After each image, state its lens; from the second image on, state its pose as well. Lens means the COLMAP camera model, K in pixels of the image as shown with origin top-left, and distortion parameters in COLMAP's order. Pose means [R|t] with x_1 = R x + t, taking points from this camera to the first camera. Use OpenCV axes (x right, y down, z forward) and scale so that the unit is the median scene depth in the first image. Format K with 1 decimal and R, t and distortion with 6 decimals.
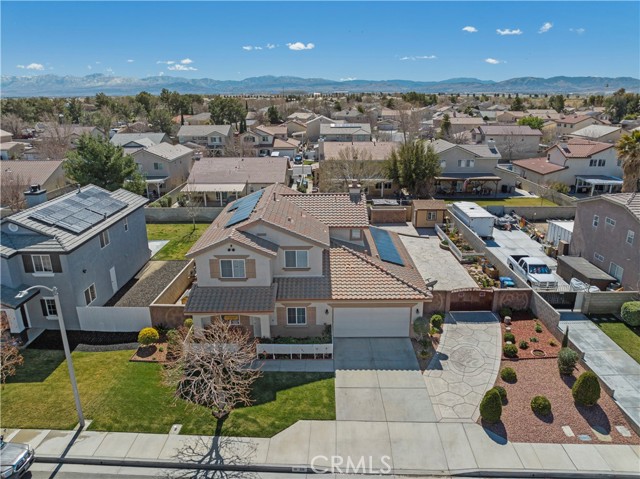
lens RADIAL K [[450.8, 0, 320.6], [0, 450.8, 238.6], [0, 0, 1]] dist [-0.043361, 0.012085]
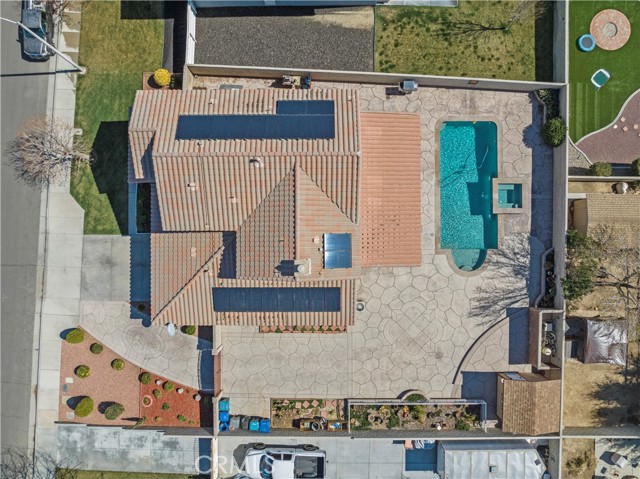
lens RADIAL K [[450.8, 0, 319.0], [0, 450.8, 238.3], [0, 0, 1]] dist [-0.043361, 0.012085]
pose [[-0.003286, 0.999991, -0.002776, 0.036530], [-0.302425, 0.001652, 0.953172, -0.959621], [0.953167, 0.003972, 0.302417, 0.976134]]
